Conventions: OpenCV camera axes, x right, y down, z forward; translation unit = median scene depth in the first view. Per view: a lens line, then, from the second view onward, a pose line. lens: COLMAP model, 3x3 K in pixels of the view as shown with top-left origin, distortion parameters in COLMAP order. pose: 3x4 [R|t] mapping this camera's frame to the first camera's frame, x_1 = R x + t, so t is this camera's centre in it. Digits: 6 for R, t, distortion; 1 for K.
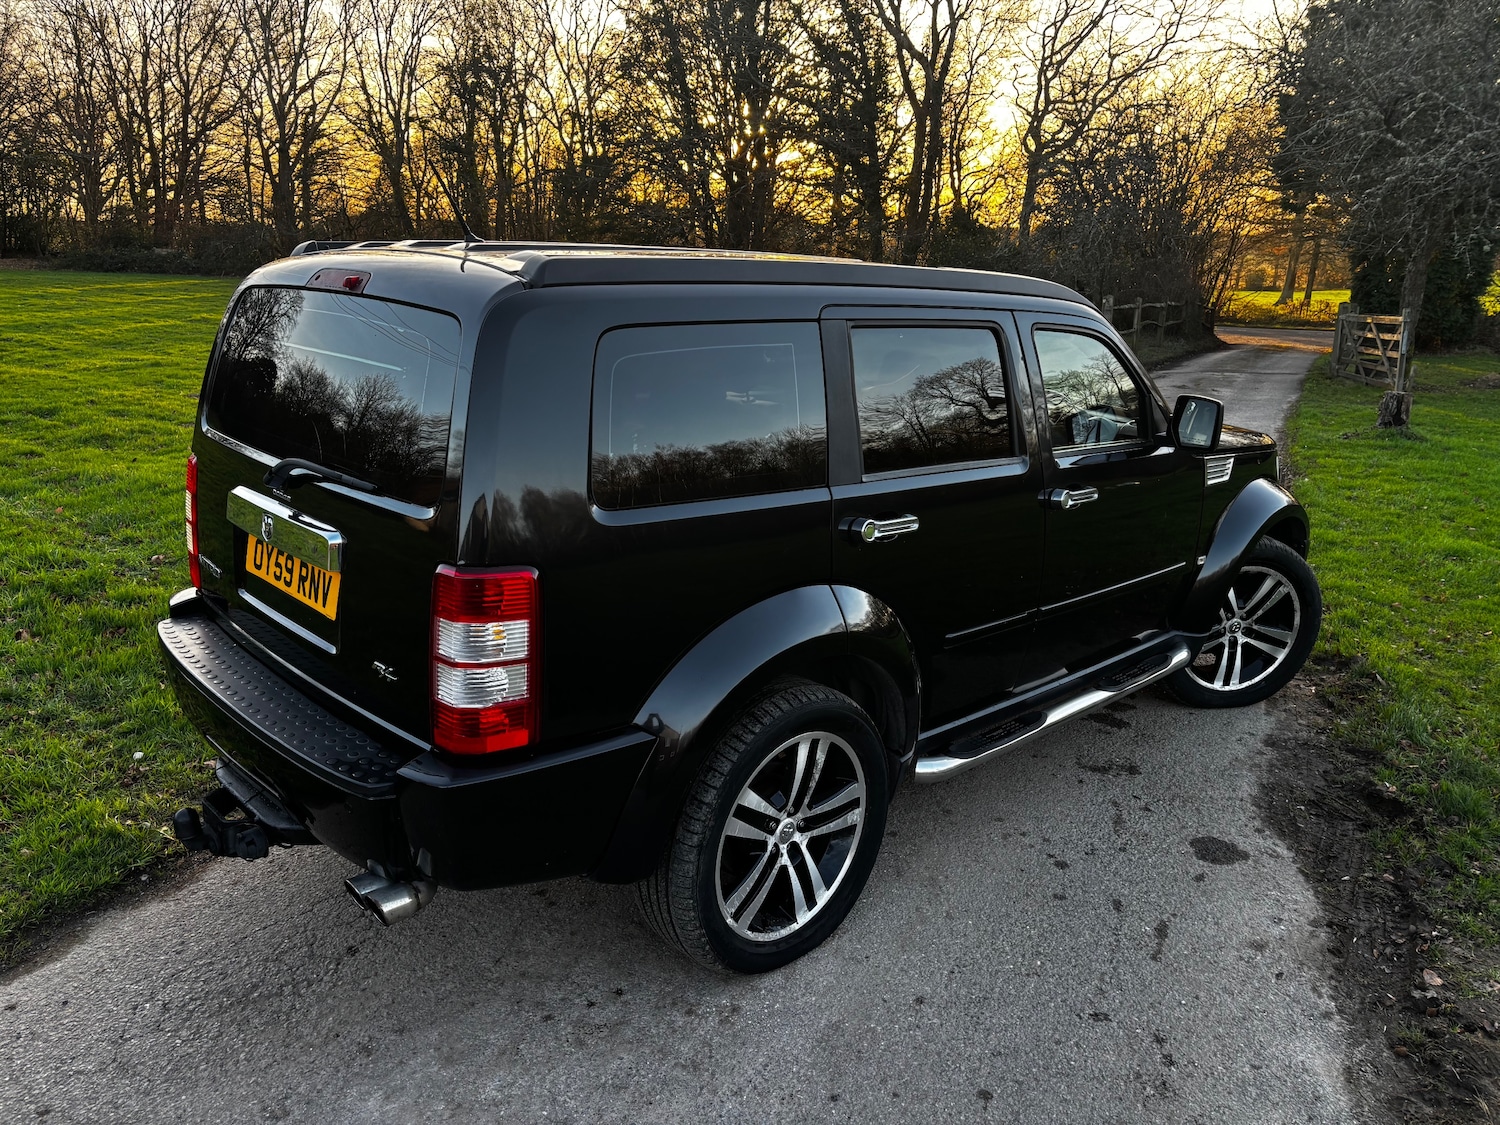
lens RADIAL K [[1112.7, 0, 746.7], [0, 1112.7, 562.0], [0, 0, 1]] dist [0.059747, -0.061110]
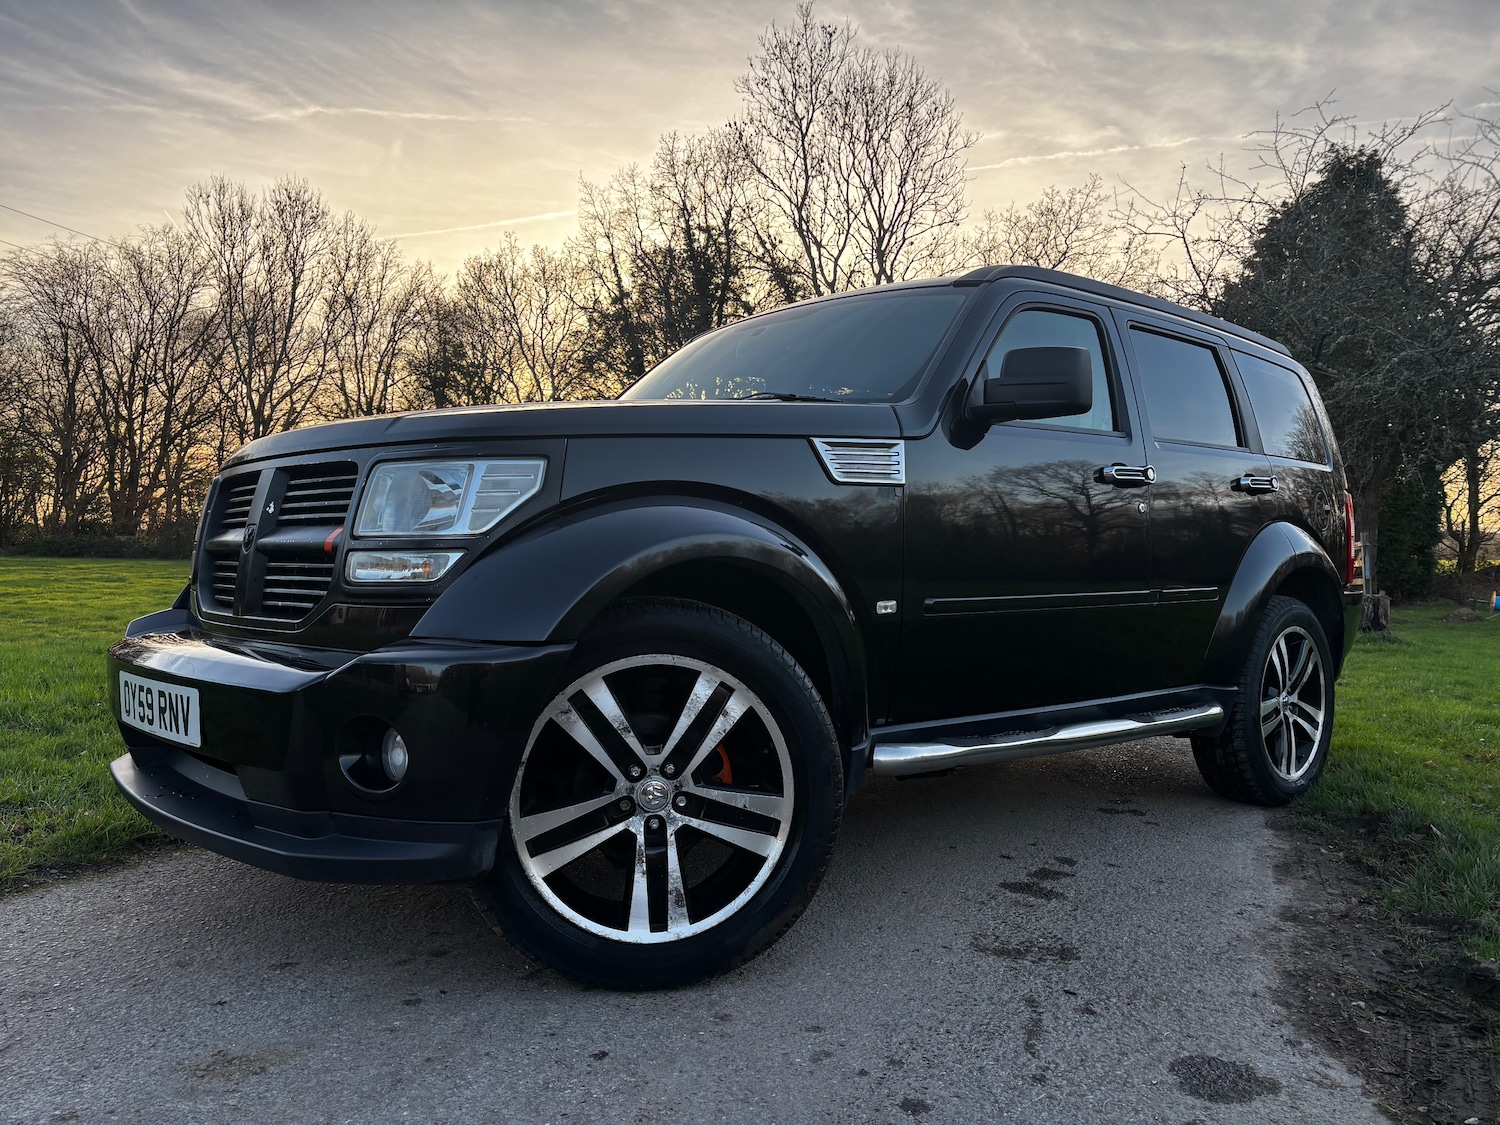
lens RADIAL K [[1112.7, 0, 741.6], [0, 1112.7, 570.5], [0, 0, 1]] dist [0.059747, -0.061110]
pose [[0.999766, -0.010506, 0.018932, 0.125325], [0.014885, 0.968488, -0.248614, 0.102966], [-0.015724, 0.248838, 0.968418, 0.289149]]
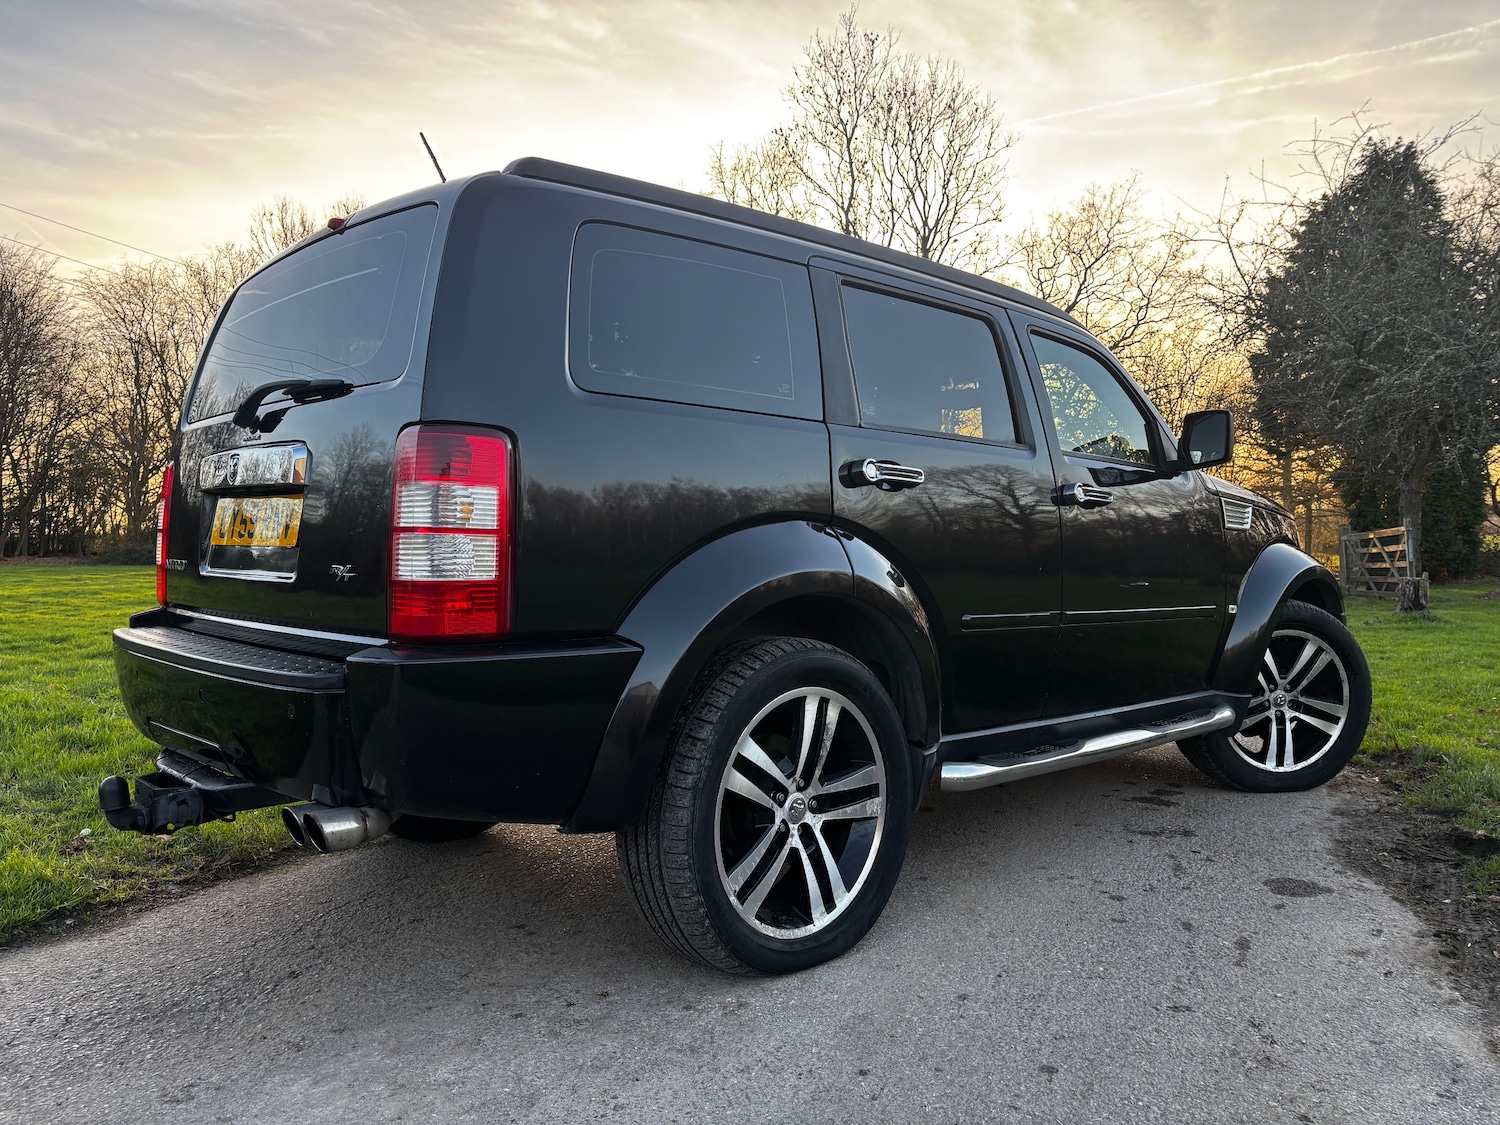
lens RADIAL K [[1112.7, 0, 748.4], [0, 1112.7, 562.8], [0, 0, 1]] dist [0.059747, -0.061110]
pose [[0.999399, -0.033196, -0.009990, 0.006909], [0.029680, 0.968240, -0.248256, 0.144458], [0.017914, 0.247810, 0.968643, 0.053576]]
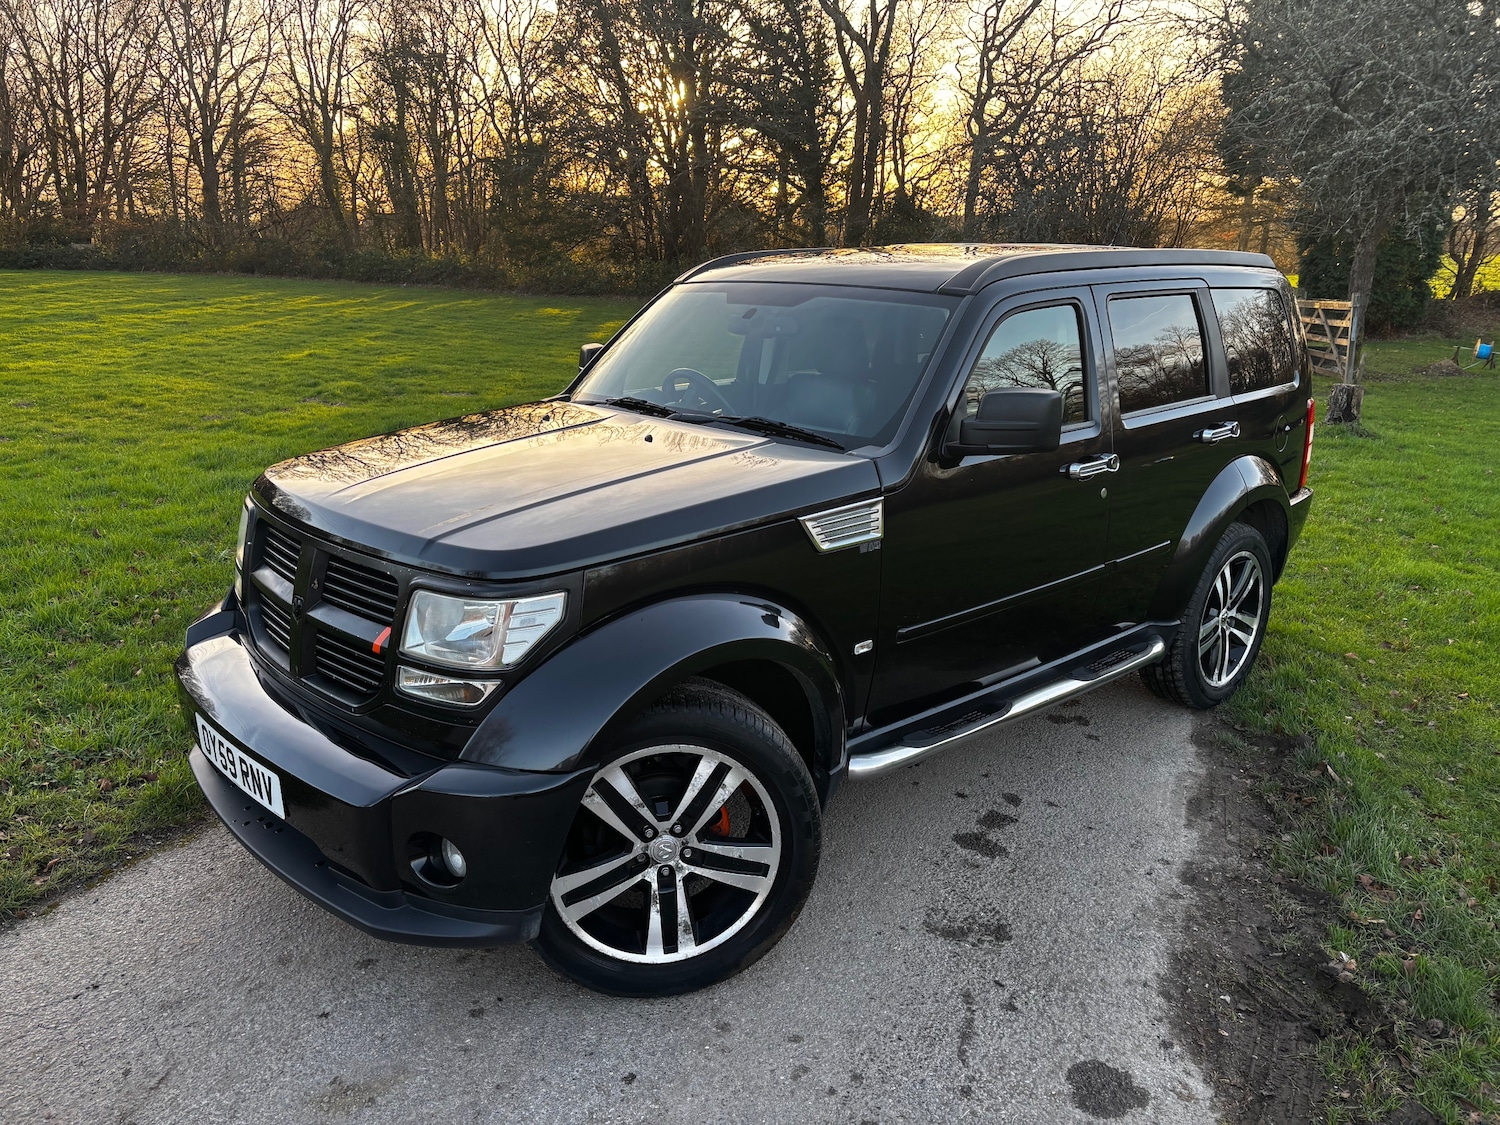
lens RADIAL K [[1112.7, 0, 739.9], [0, 1112.7, 562.2], [0, 0, 1]] dist [0.059747, -0.061110]
pose [[0.999462, -0.017480, 0.027754, 0.121851], [0.017261, 0.999818, 0.008112, -0.048850], [-0.027891, -0.007628, 0.999582, 0.213310]]
